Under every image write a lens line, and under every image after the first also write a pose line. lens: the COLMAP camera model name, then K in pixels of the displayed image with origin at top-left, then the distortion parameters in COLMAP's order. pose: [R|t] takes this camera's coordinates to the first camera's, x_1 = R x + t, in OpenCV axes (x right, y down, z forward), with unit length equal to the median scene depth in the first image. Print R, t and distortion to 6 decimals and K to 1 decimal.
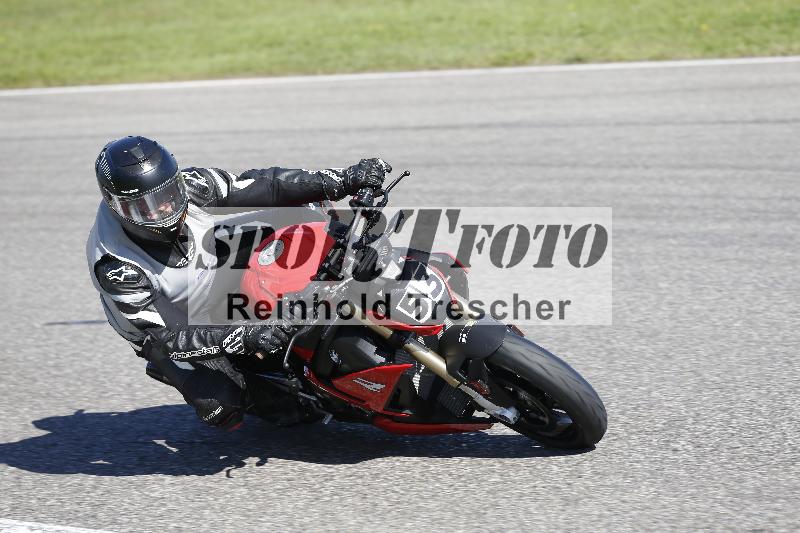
lens RADIAL K [[3715.0, 0, 426.6], [0, 3715.0, 285.7], [0, 0, 1]] dist [1.510176, 0.000000]
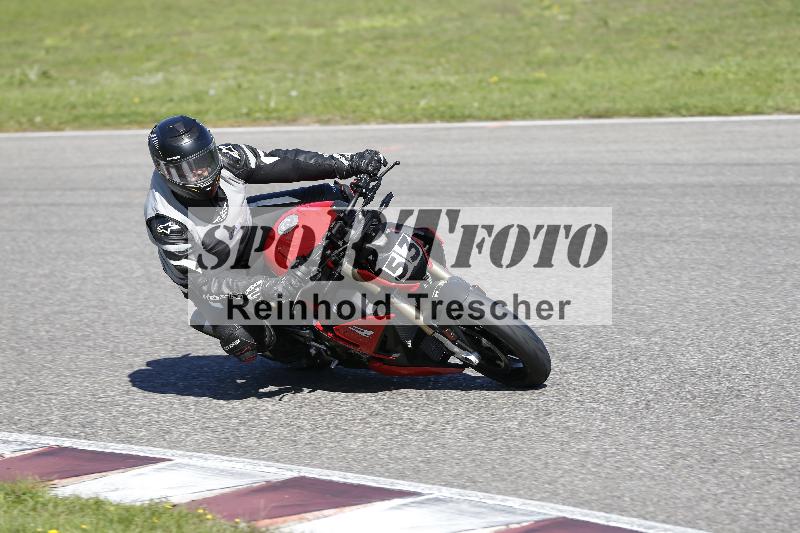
lens RADIAL K [[4585.3, 0, 408.3], [0, 4585.3, 271.9], [0, 0, 1]] dist [7.159979, 0.000000]
pose [[0.998371, 0.054943, -0.015401, 0.022787], [-0.054834, 0.998468, 0.007432, -0.004510], [0.015786, -0.006576, 0.999854, -0.545254]]
